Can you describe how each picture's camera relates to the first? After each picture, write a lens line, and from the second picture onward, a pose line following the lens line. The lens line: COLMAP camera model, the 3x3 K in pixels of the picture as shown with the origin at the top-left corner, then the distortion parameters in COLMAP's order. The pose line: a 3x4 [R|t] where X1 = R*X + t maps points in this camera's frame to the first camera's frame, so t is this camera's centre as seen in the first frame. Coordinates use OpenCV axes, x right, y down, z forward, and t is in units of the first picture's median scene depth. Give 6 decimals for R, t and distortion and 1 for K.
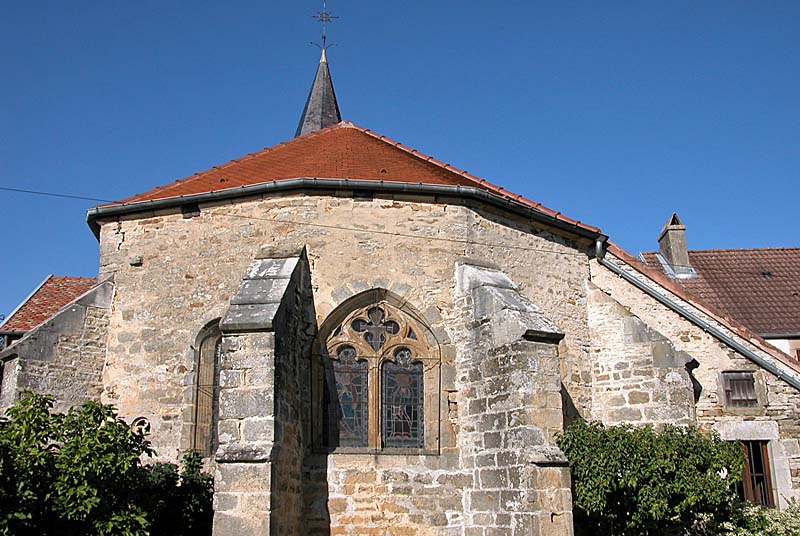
lens RADIAL K [[670.3, 0, 399.9], [0, 670.3, 277.9], [0, 0, 1]] dist [-0.102405, 0.012162]
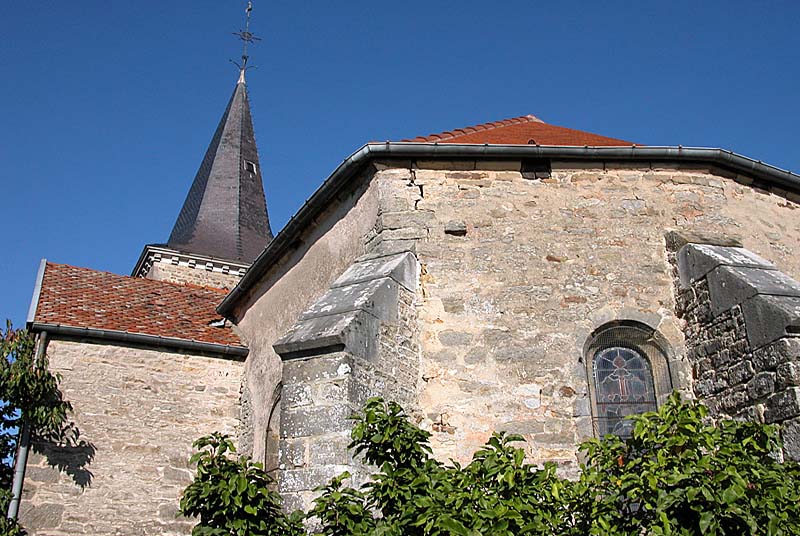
lens RADIAL K [[701.5, 0, 424.2], [0, 701.5, 267.6], [0, 0, 1]] dist [-0.137776, 0.093870]
pose [[0.954973, 0.124789, 0.269173, -0.648480], [-0.093889, 0.987728, -0.124813, 0.111673], [-0.281445, 0.093921, 0.954970, 0.349546]]
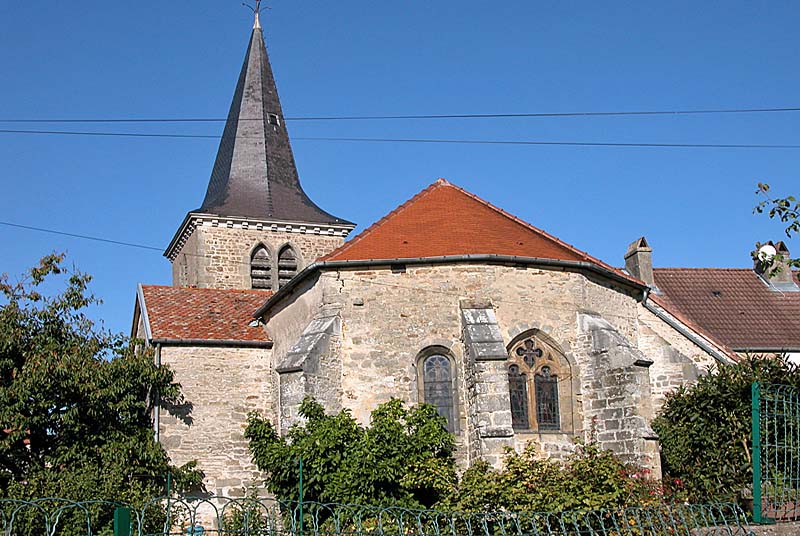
lens RADIAL K [[770.5, 0, 400.3], [0, 770.5, 291.3], [0, 0, 1]] dist [-0.055444, 0.084220]
pose [[0.983561, 0.032032, 0.177714, -0.637041], [-0.041516, 0.997891, 0.049908, -0.141825], [-0.175741, -0.056466, 0.982816, -0.673536]]
